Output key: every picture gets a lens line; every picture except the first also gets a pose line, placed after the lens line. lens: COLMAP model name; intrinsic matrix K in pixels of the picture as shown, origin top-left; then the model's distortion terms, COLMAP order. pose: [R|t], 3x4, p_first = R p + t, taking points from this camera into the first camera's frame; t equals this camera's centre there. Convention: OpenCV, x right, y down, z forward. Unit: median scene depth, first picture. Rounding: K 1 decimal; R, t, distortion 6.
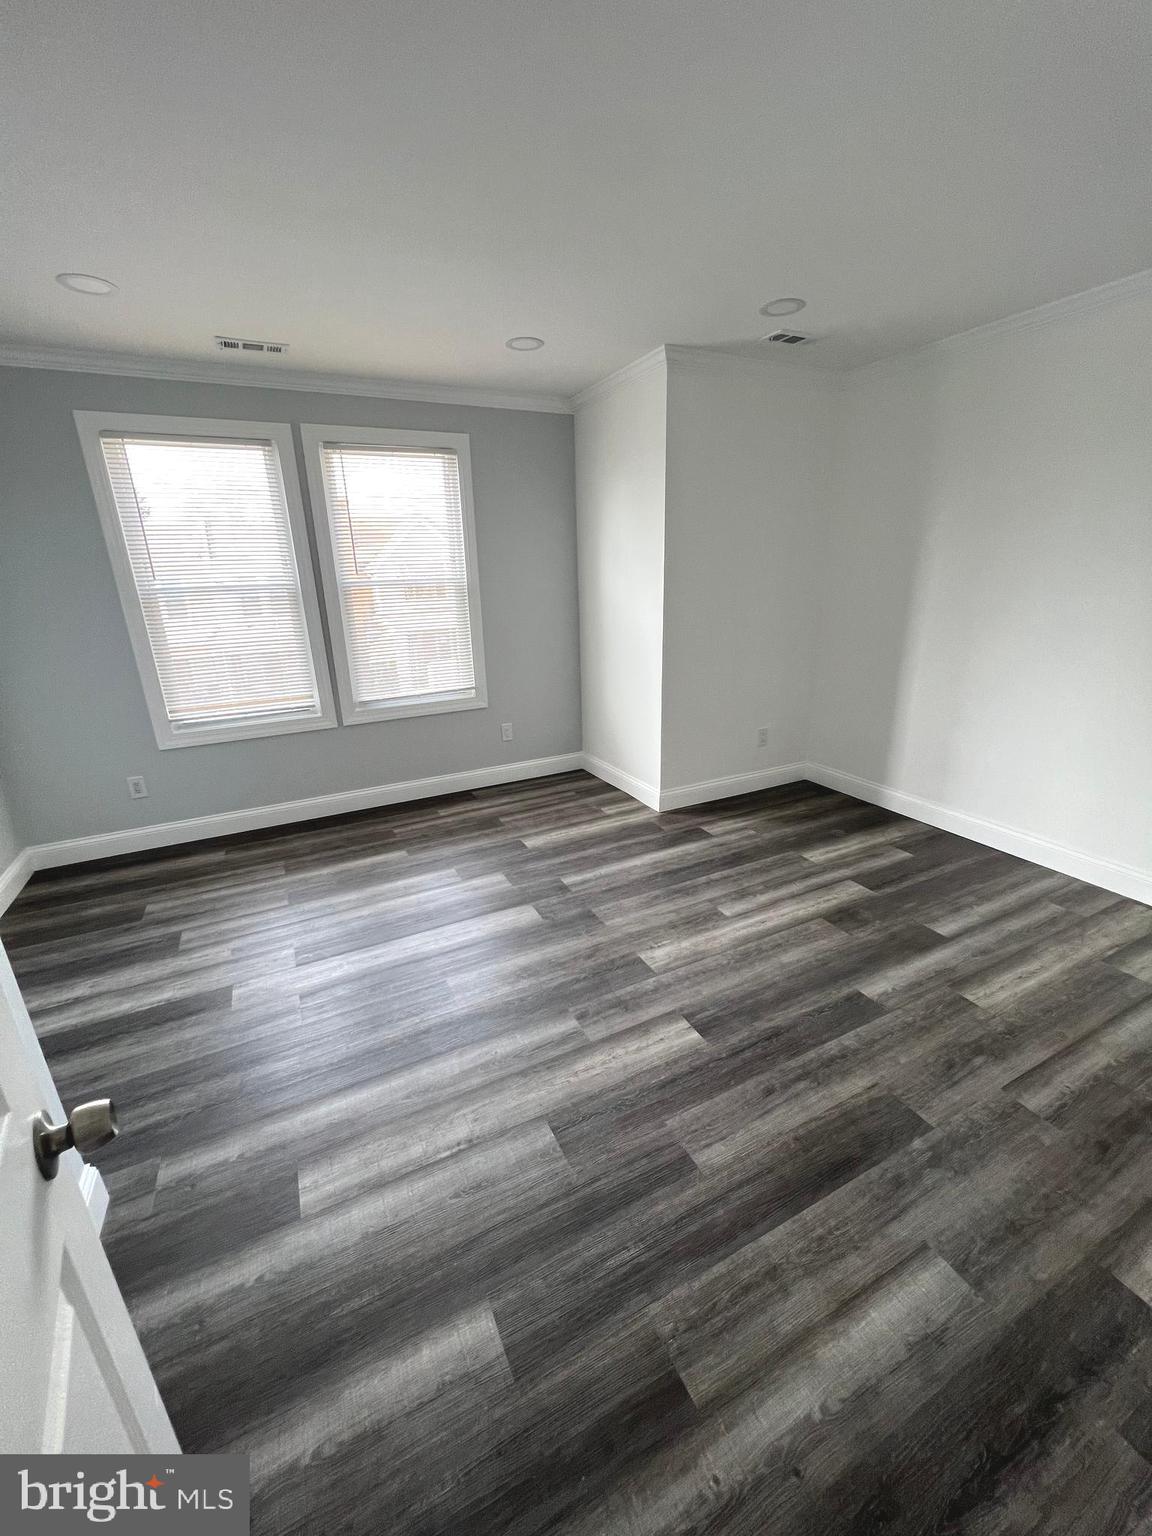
lens RADIAL K [[614.3, 0, 572.1], [0, 614.3, 758.1], [0, 0, 1]] dist [-0.004265, 0.000847]
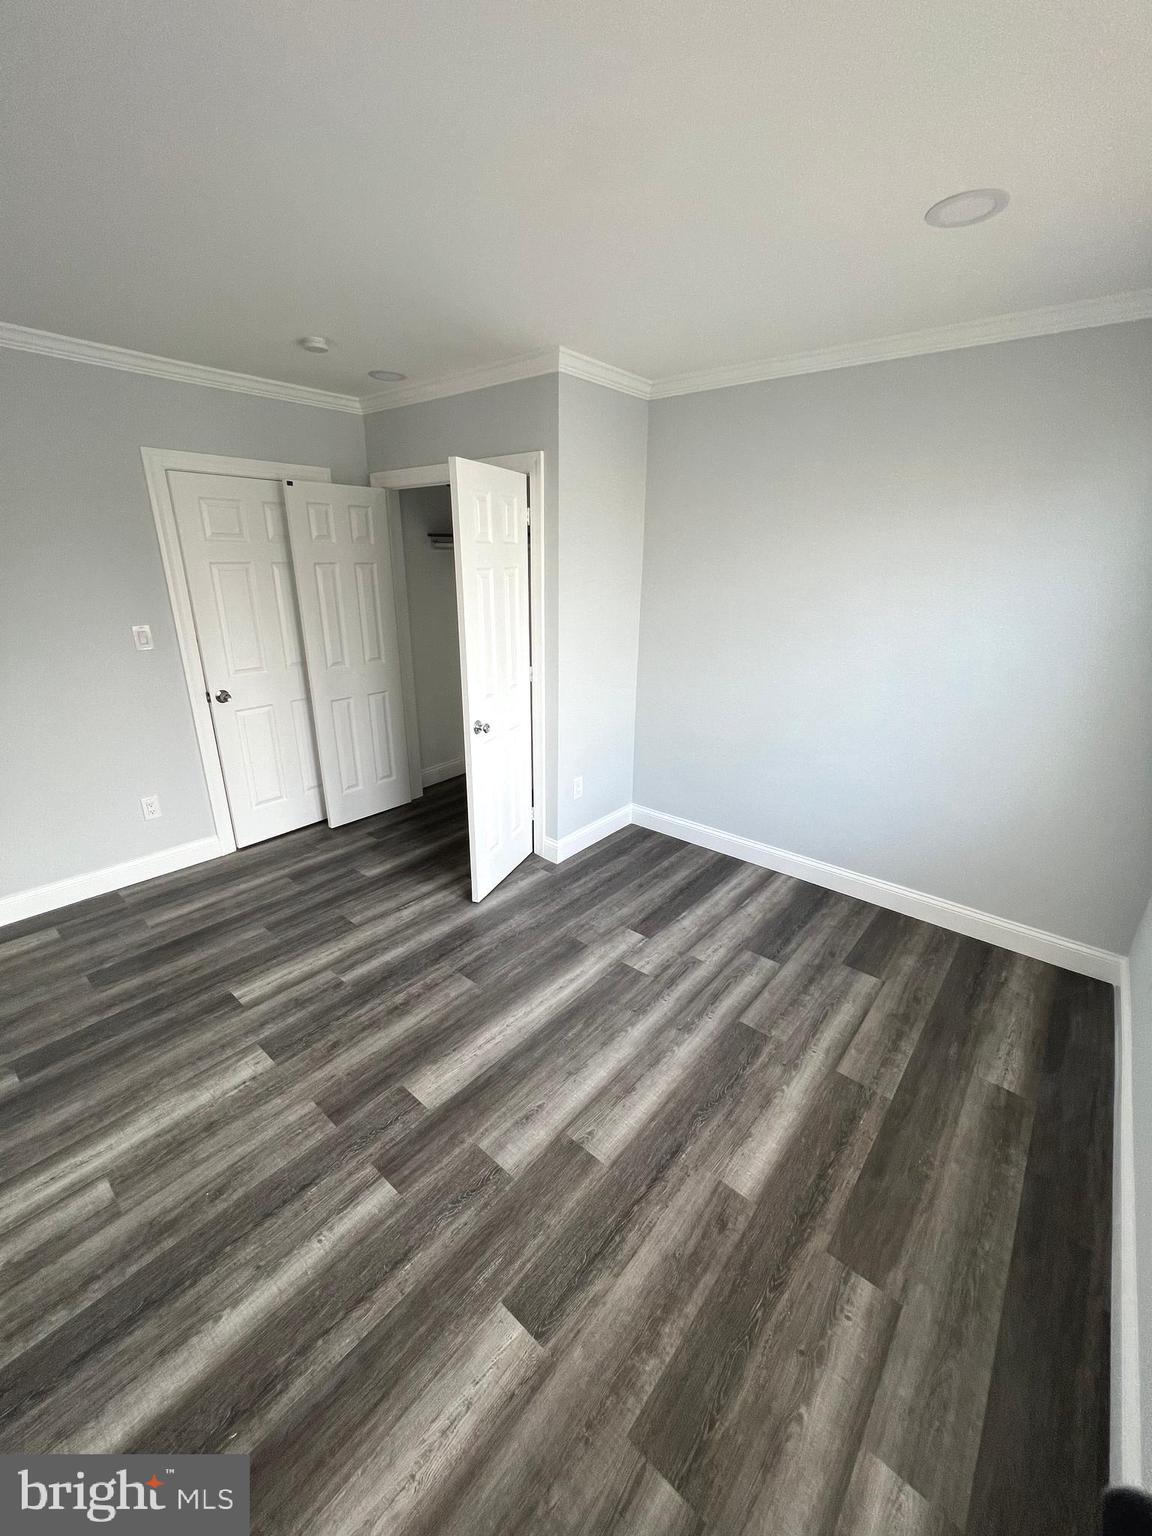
lens RADIAL K [[614.3, 0, 578.9], [0, 614.3, 772.4], [0, 0, 1]] dist [-0.004265, 0.000847]
pose [[-0.914892, 0.152703, -0.373703, -0.022943], [-0.106339, 0.801848, 0.587989, -0.528882], [0.389441, 0.577686, -0.717366, 1.466456]]
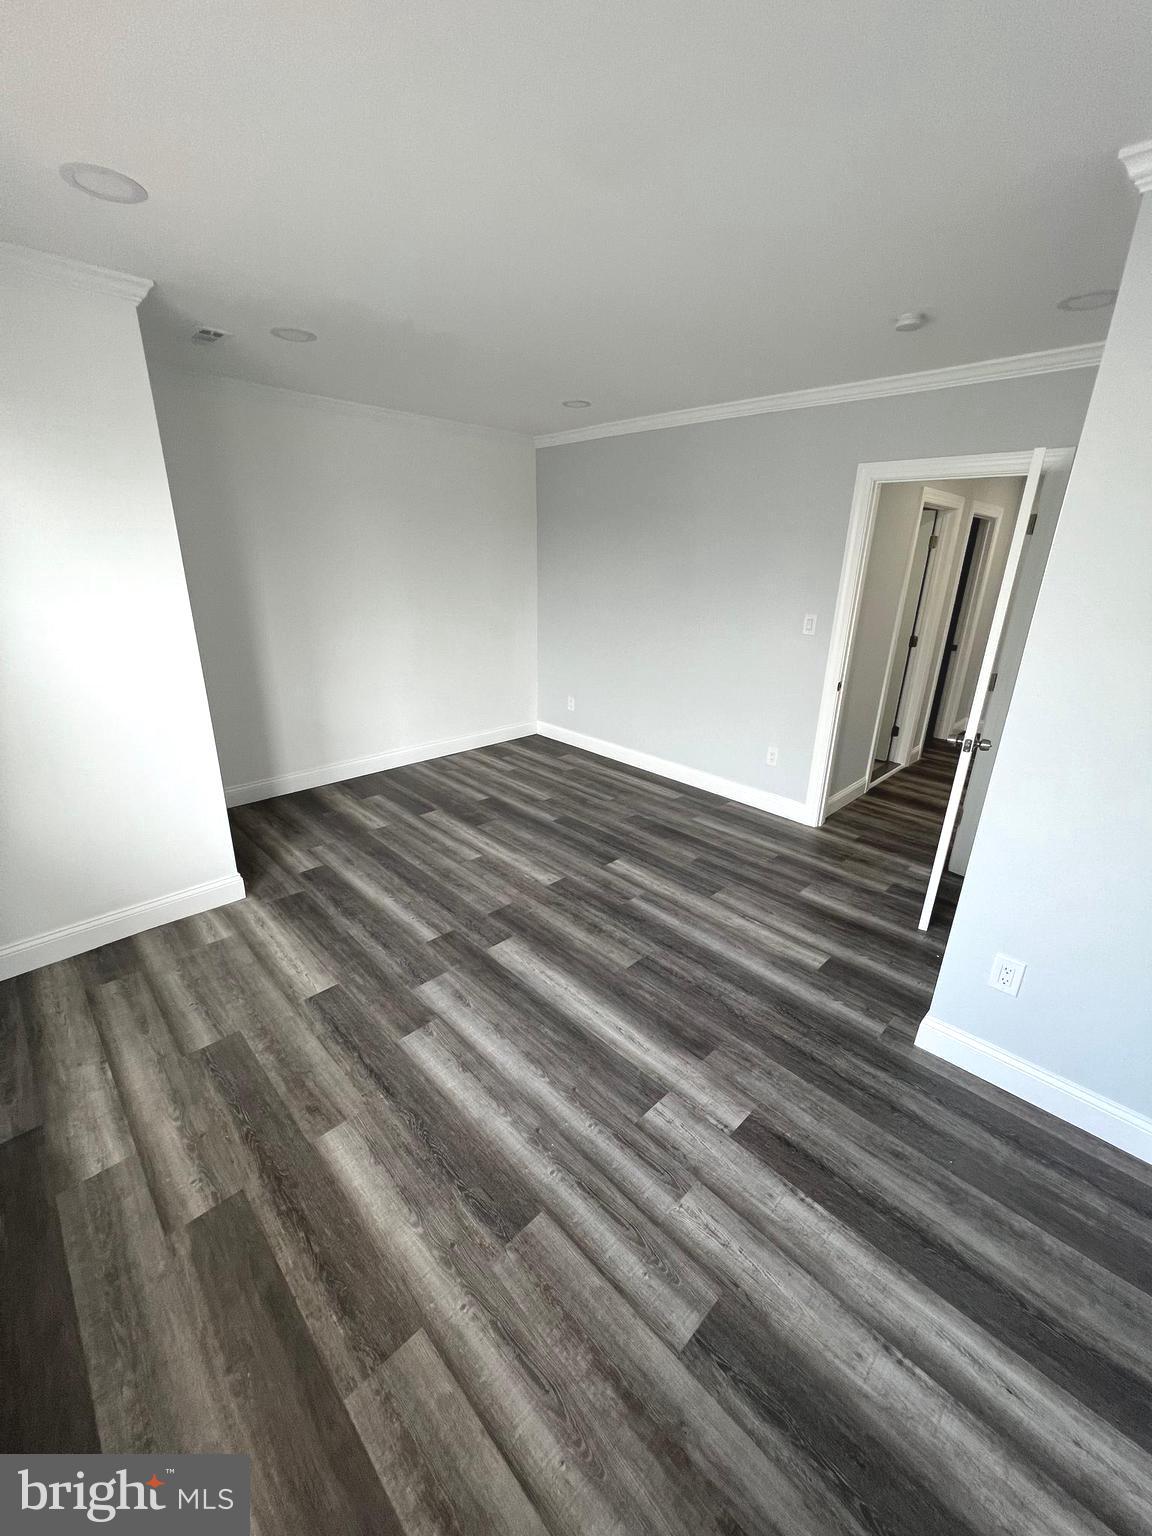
lens RADIAL K [[614.3, 0, 579.6], [0, 614.3, 774.3], [0, 0, 1]] dist [-0.004265, 0.000847]
pose [[-0.314891, -0.304150, 0.899075, -0.954456], [0.269439, 0.879648, 0.391946, -0.355701], [-0.910080, 0.365666, -0.195044, 1.047440]]
